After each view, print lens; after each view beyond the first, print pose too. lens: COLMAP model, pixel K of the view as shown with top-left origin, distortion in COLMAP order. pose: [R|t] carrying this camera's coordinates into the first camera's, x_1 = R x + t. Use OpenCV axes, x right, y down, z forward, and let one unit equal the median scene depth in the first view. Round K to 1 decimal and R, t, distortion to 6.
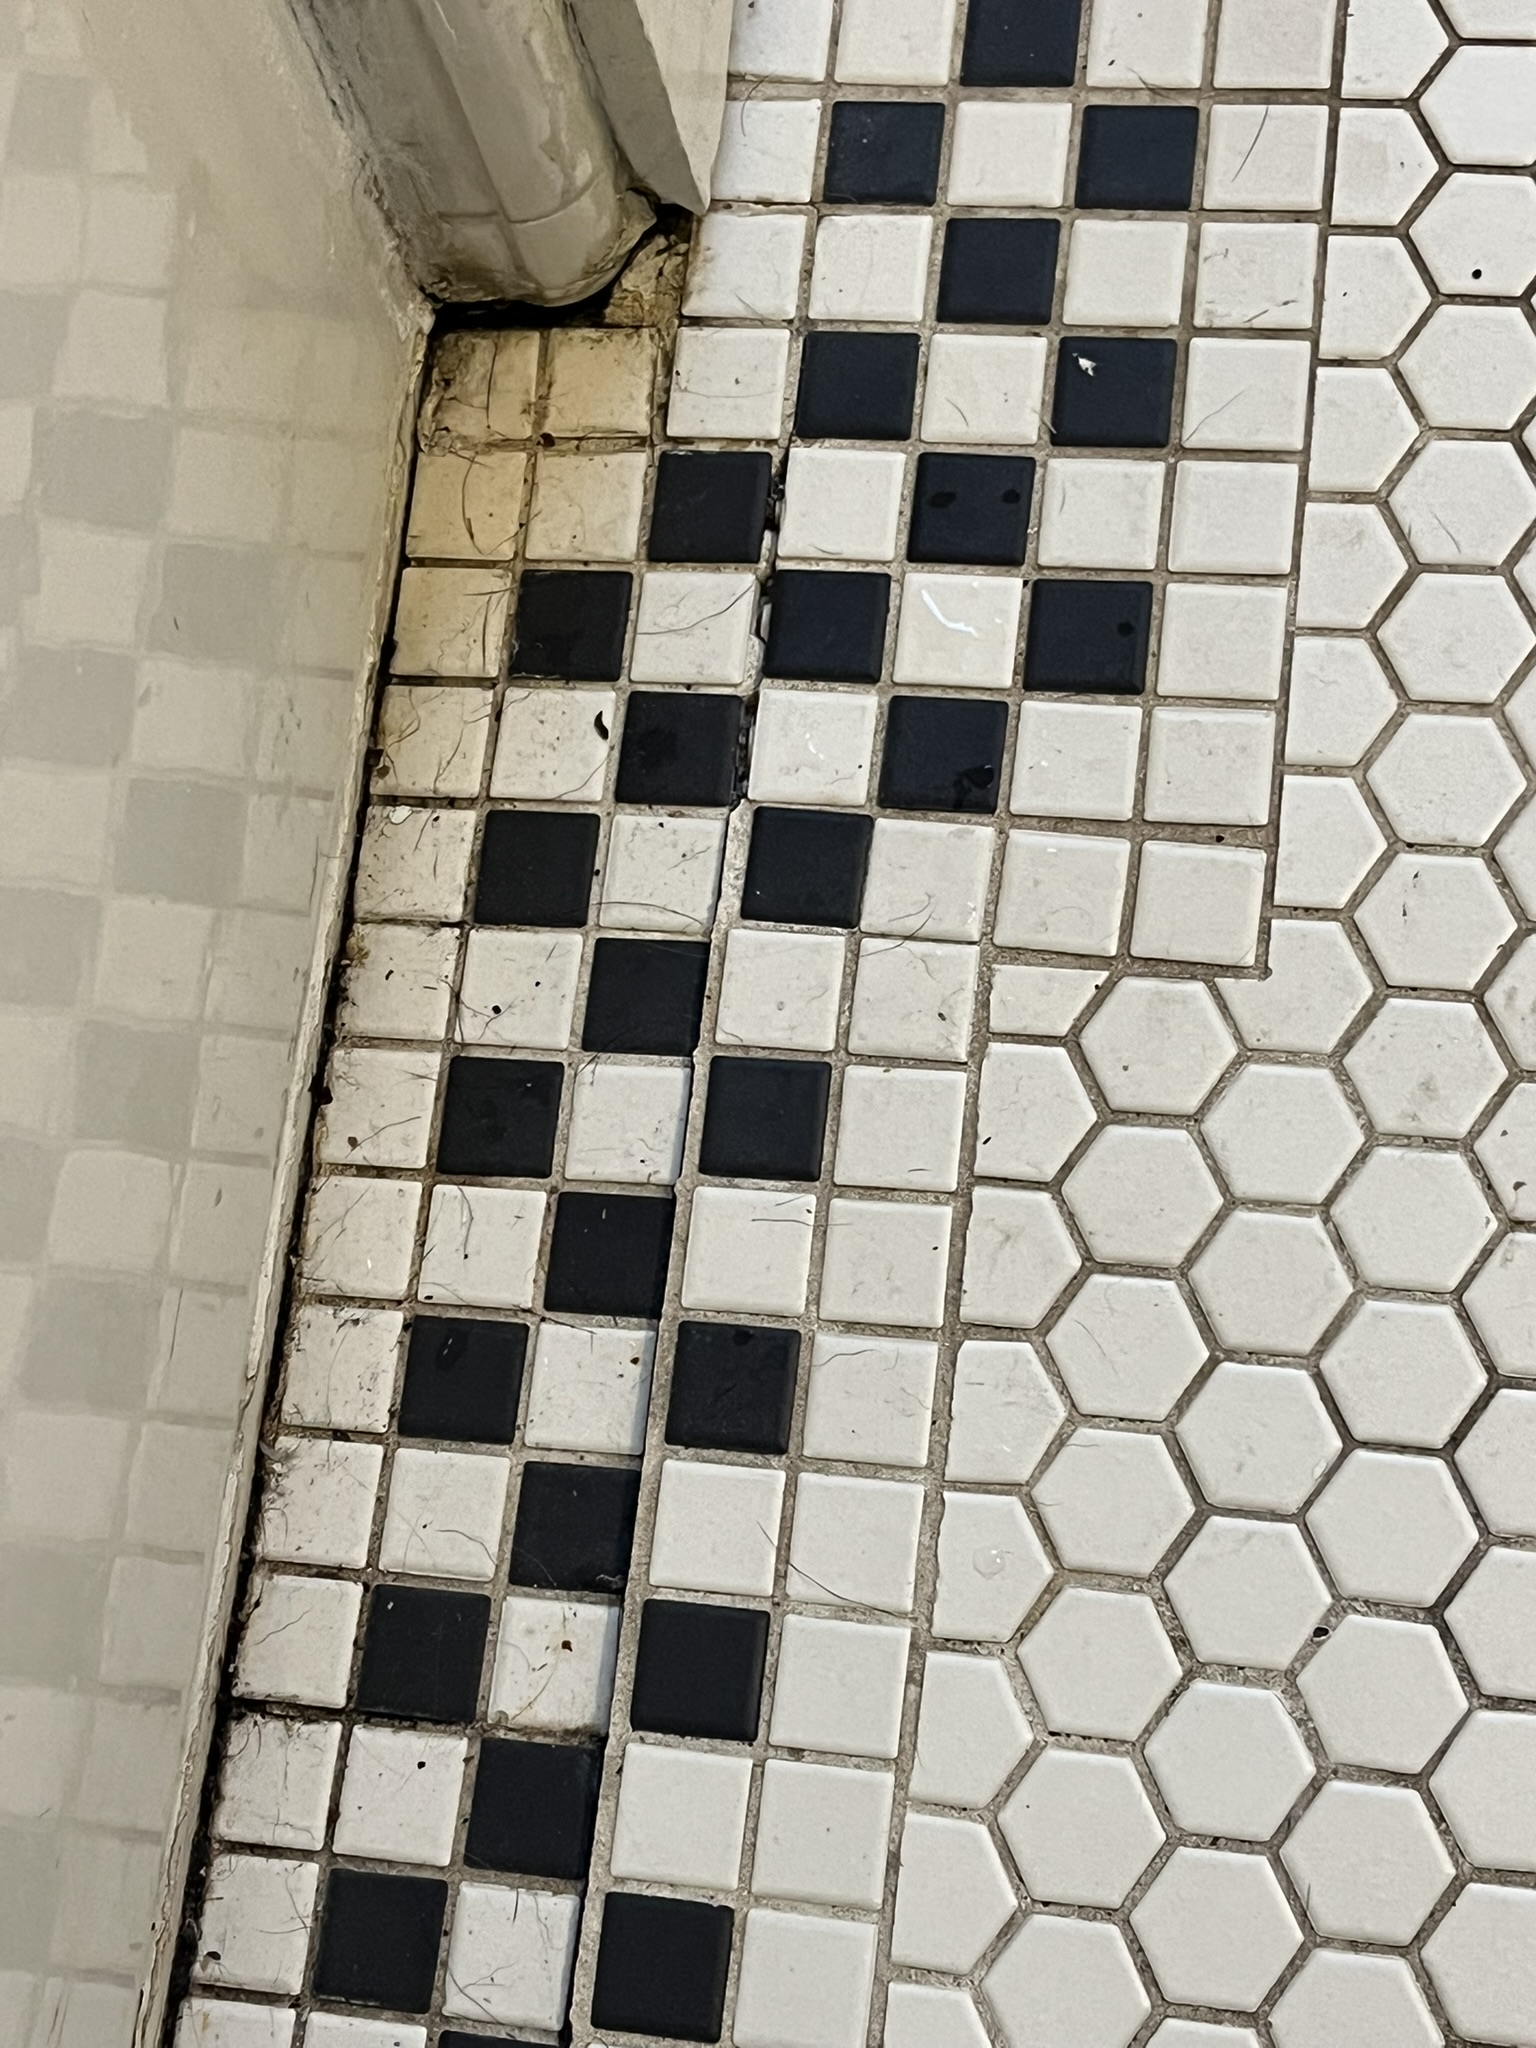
lens RADIAL K [[3248.0, 0, 766.2], [0, 3248.0, 1026.7], [0, 0, 1]] dist [0.099675, 0.000000]
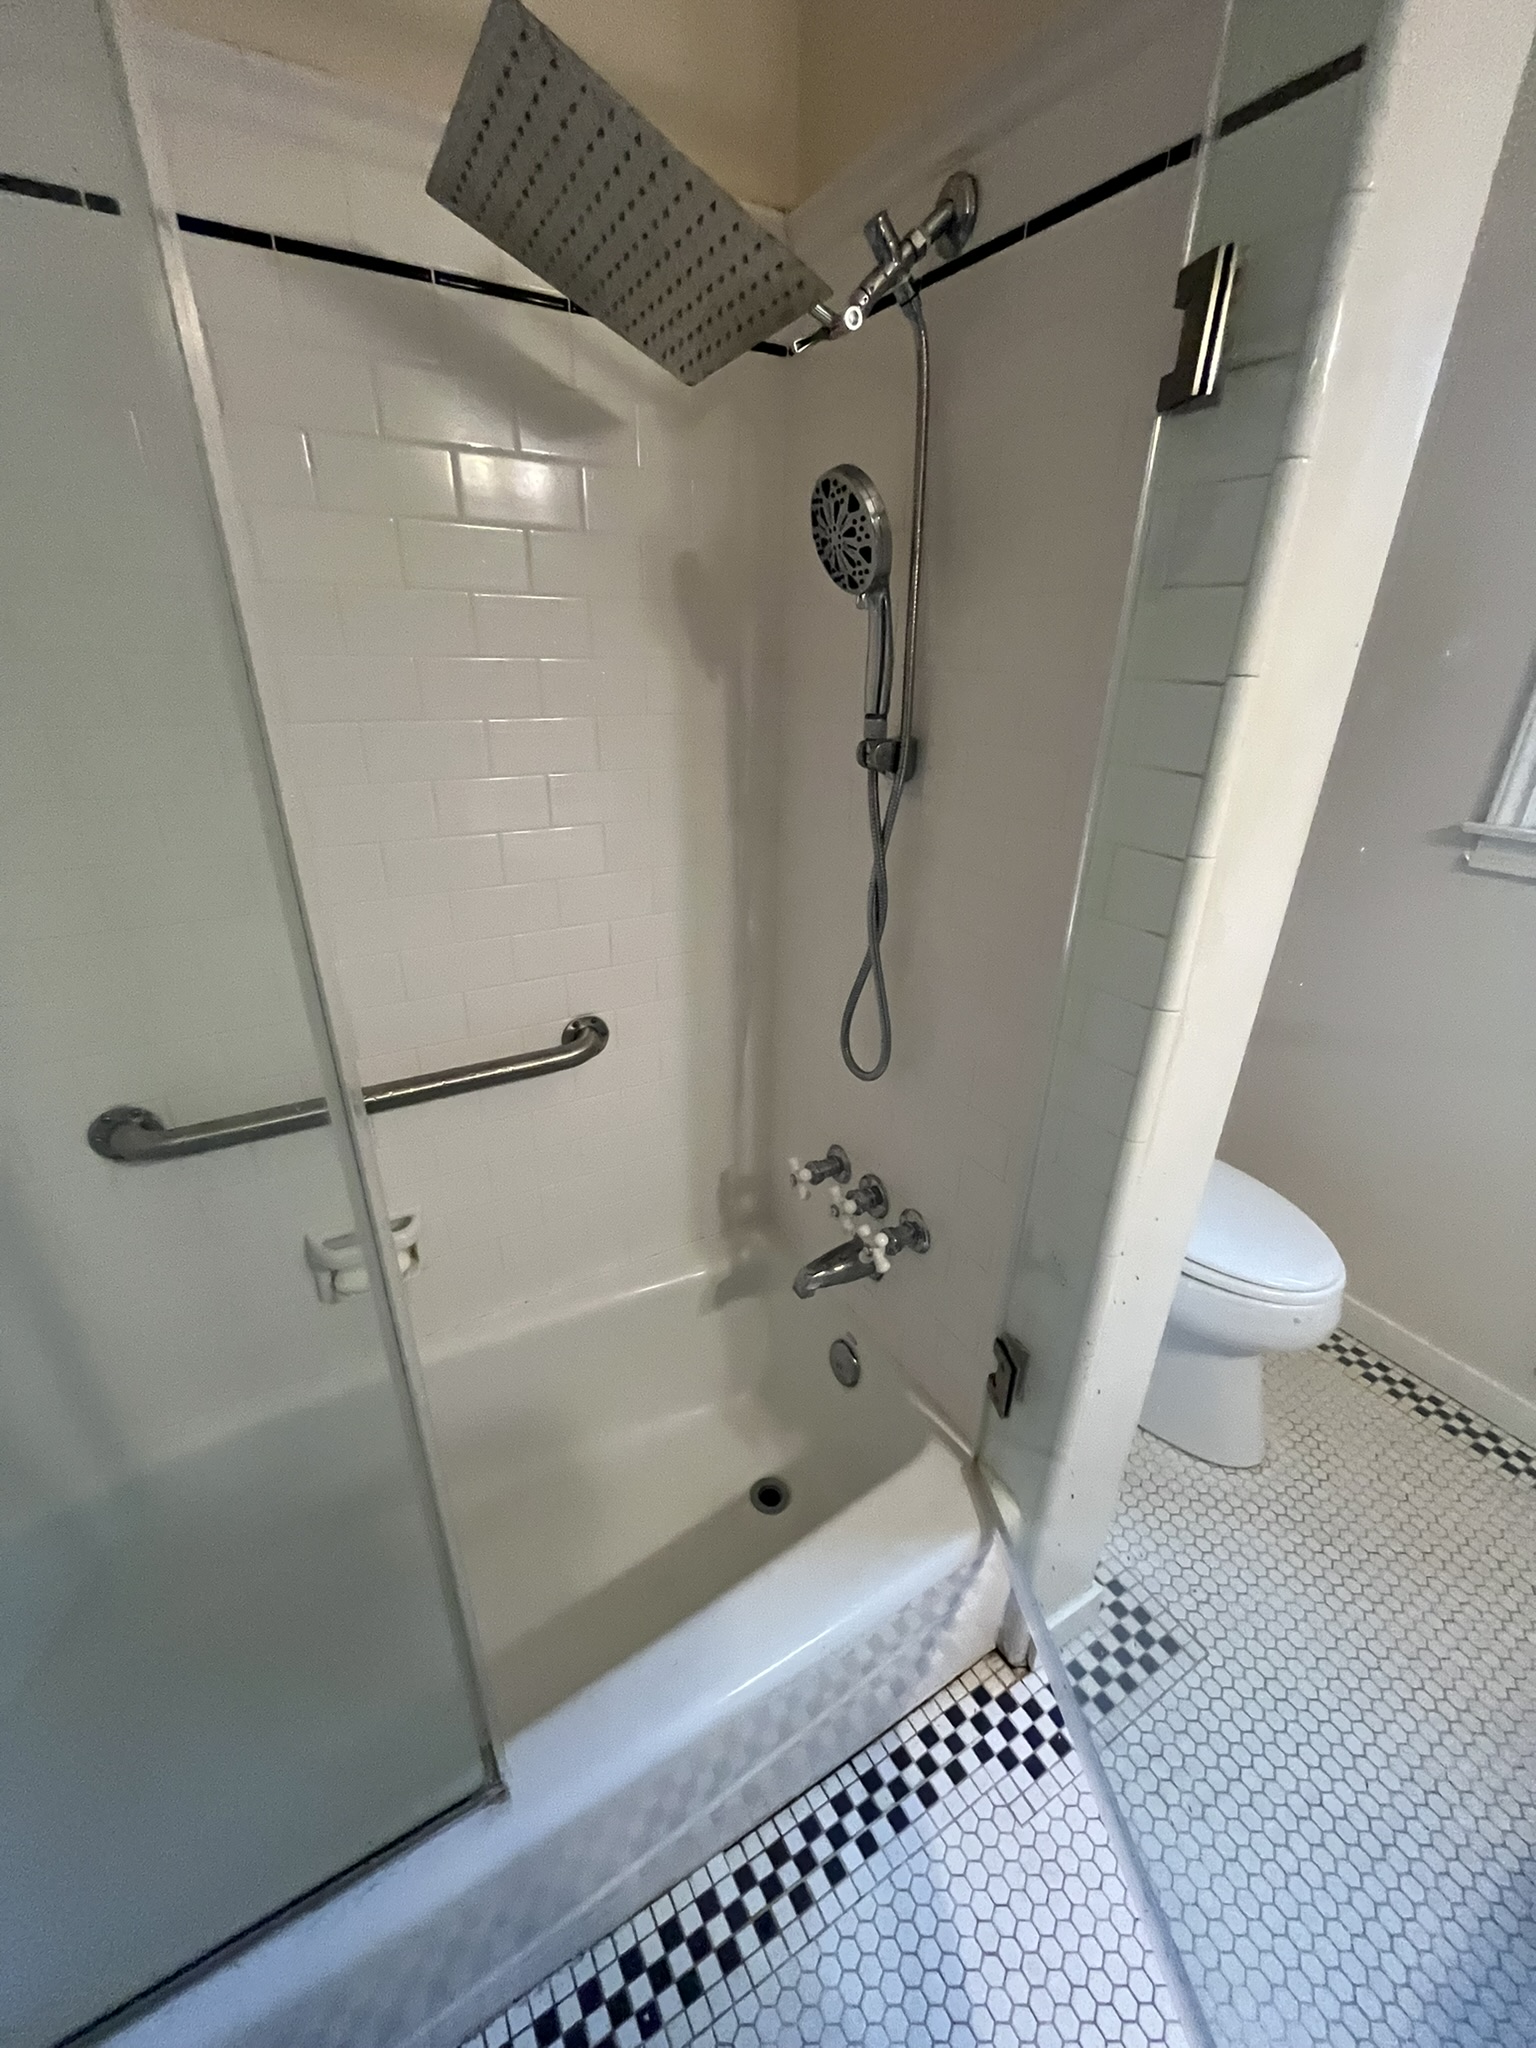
lens RADIAL K [[830.1, 0, 765.3], [0, 830.1, 1028.6], [0, 0, 1]] dist [-0.001896, -0.000091]
pose [[0.596111, 0.467582, -0.652701, 0.178785], [-0.793085, 0.469643, -0.387881, 0.304163], [0.125171, 0.748867, 0.650792, -1.531732]]
